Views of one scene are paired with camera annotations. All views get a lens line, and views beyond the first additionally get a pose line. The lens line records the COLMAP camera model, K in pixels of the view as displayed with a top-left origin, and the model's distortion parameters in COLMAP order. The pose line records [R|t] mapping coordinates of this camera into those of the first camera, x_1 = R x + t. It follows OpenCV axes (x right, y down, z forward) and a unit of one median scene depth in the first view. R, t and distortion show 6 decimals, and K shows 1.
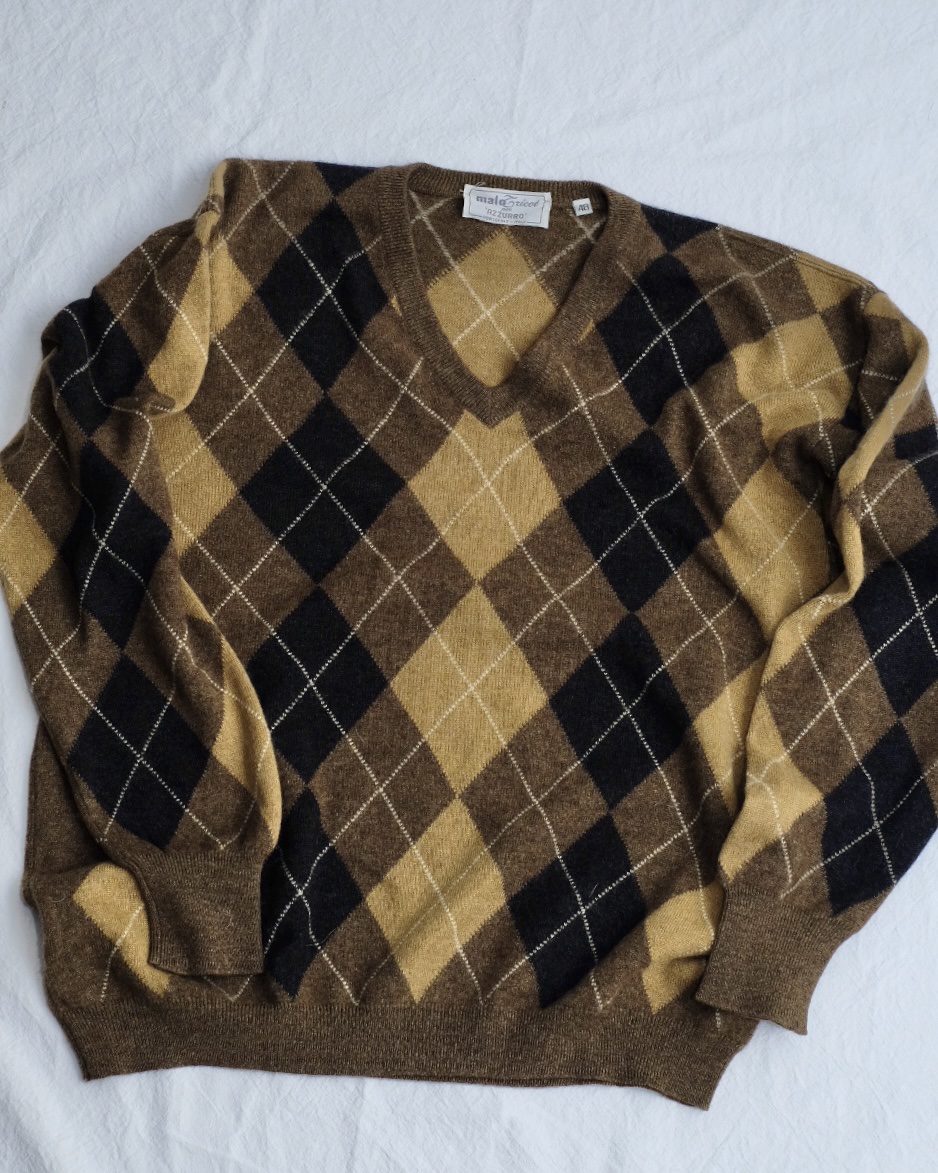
lens RADIAL K [[3772.3, 0, 468.5], [0, 3772.3, 535.7], [0, 0, 1]] dist [-0.097488, 0.408189]
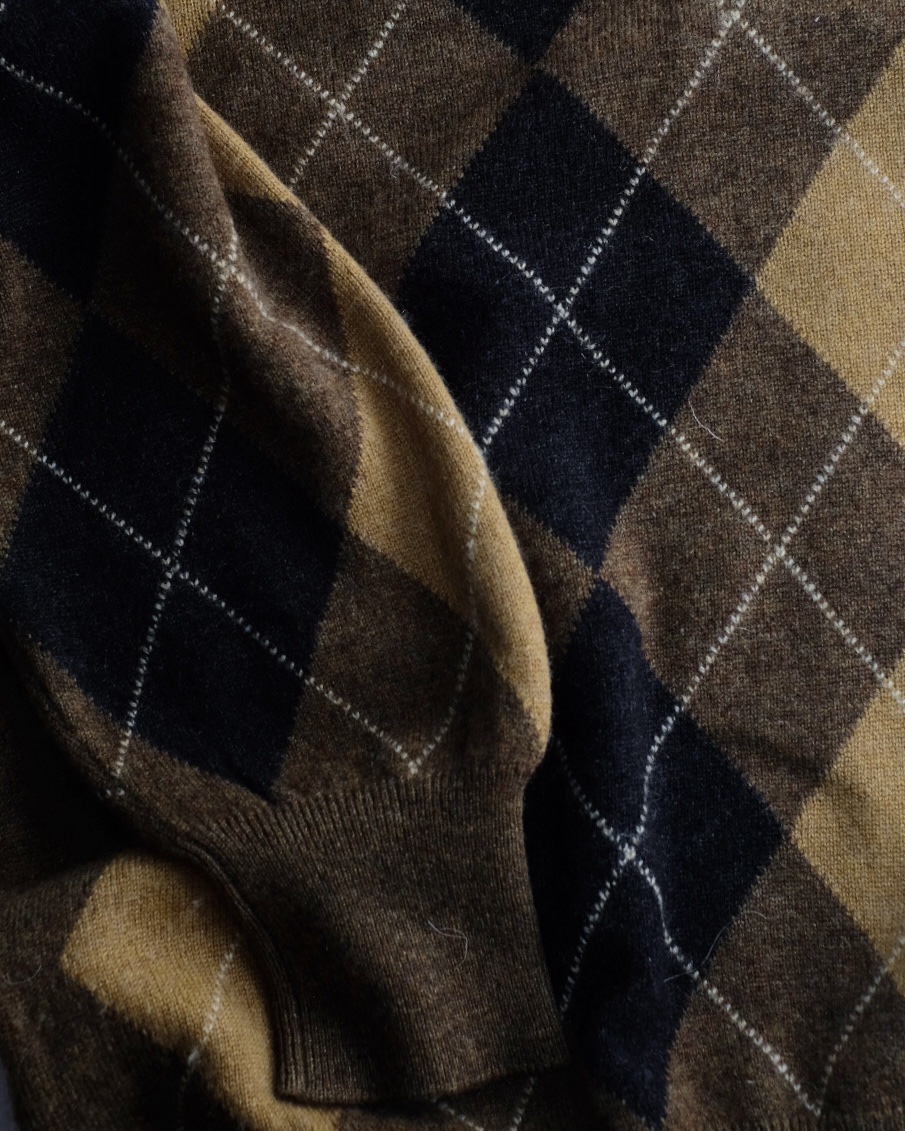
lens RADIAL K [[3637.3, 0, 452.0], [0, 3637.3, 516.5], [0, 0, 1]] dist [-0.097488, 0.408189]
pose [[0.986973, -0.156220, -0.038474, -0.042081], [0.160177, 0.976556, 0.143814, 0.002863], [0.015105, -0.148103, 0.988857, 0.619437]]
